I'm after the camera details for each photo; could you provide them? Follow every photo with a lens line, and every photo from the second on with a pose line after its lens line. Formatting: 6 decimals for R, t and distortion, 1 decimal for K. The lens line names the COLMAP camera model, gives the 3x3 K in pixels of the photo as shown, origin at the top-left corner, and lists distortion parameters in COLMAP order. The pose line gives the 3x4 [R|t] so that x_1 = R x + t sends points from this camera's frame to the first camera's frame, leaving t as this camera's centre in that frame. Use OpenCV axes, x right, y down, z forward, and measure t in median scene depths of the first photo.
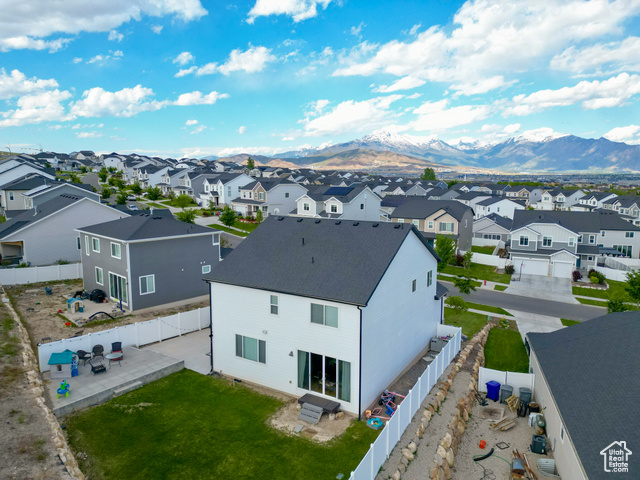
lens RADIAL K [[445.3, 0, 319.0], [0, 445.3, 239.8], [0, 0, 1]] dist [0.073814, -0.064587]
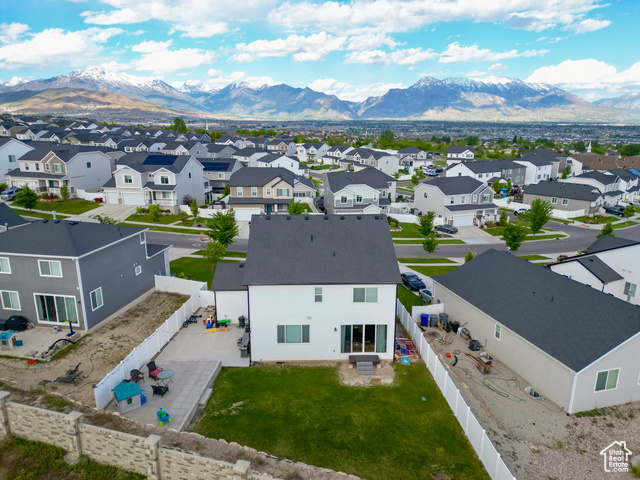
lens RADIAL K [[445.3, 0, 319.0], [0, 445.3, 239.8], [0, 0, 1]] dist [0.073814, -0.064587]
pose [[0.840504, -0.139549, 0.523526, -0.445086], [0.077729, 0.987324, 0.138385, -0.107080], [-0.536201, -0.075620, 0.840696, -0.011870]]
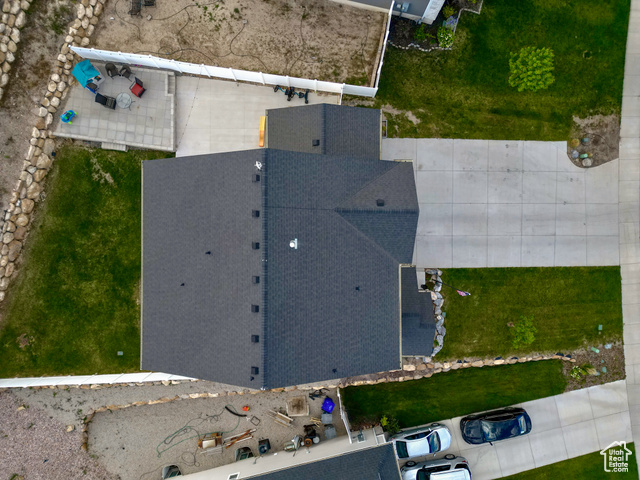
lens RADIAL K [[445.3, 0, 319.0], [0, 445.3, 239.8], [0, 0, 1]] dist [0.073814, -0.064587]
pose [[0.513399, 0.858088, -0.010306, 0.036573], [-0.118007, 0.082490, 0.989581, -0.533162], [0.849998, -0.506833, 0.143610, 0.730355]]
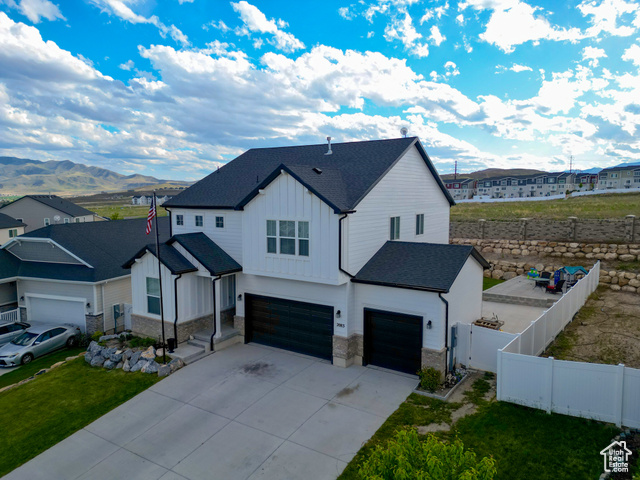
lens RADIAL K [[445.3, 0, 319.0], [0, 445.3, 239.8], [0, 0, 1]] dist [0.073814, -0.064587]
pose [[-0.999350, -0.005671, 0.035598, 0.010030], [0.003155, 0.969994, 0.243108, -0.055365], [-0.035908, 0.243062, -0.969346, 1.363282]]
